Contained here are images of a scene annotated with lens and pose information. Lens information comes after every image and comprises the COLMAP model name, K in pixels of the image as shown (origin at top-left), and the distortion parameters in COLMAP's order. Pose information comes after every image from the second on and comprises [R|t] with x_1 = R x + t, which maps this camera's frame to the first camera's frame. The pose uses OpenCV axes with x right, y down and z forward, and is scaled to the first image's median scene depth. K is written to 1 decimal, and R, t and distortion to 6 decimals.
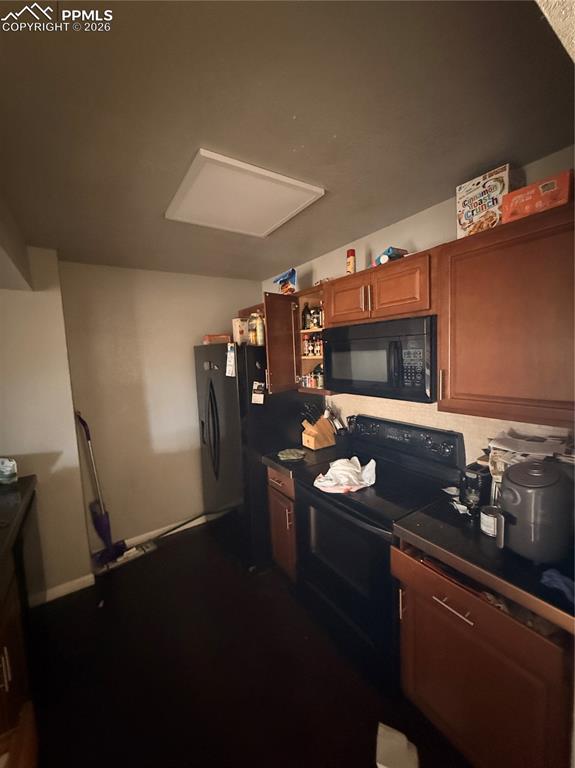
lens RADIAL K [[305.4, 0, 288.4], [0, 305.4, 383.6], [0, 0, 1]] dist [-0.001278, -0.000219]
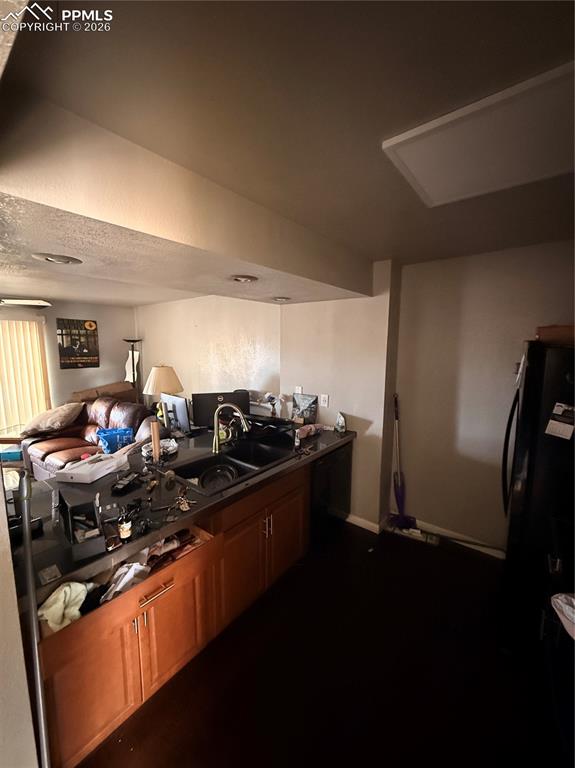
lens RADIAL K [[305.4, 0, 288.4], [0, 305.4, 383.6], [0, 0, 1]] dist [-0.001278, -0.000219]
pose [[0.295025, 0.170716, -0.940115, 0.484430], [-0.108188, 0.983550, 0.144652, -0.116720], [0.949345, 0.059034, 0.308641, 0.392112]]
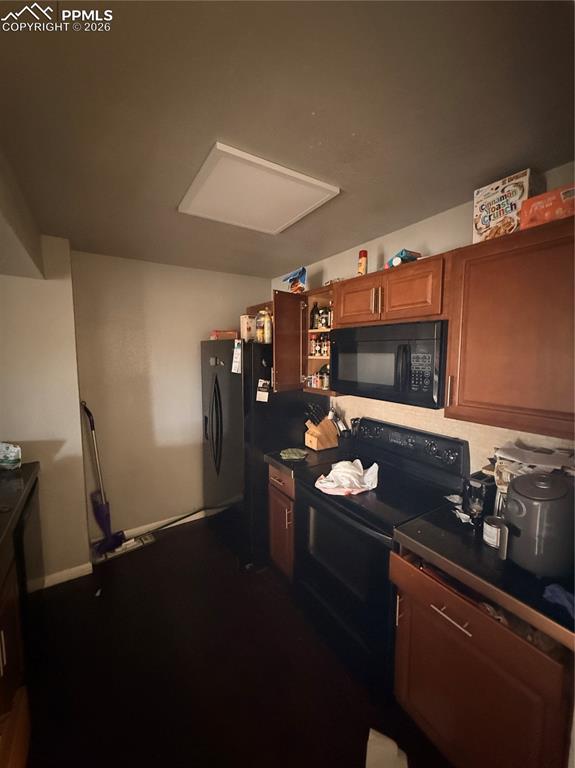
lens RADIAL K [[305.4, 0, 288.4], [0, 305.4, 383.6], [0, 0, 1]] dist [-0.001278, -0.000219]
pose [[0.998878, 0.045264, -0.013959, -0.004693], [-0.045217, 0.998970, 0.003679, -0.000386], [0.014111, -0.003043, 0.999896, 0.005990]]
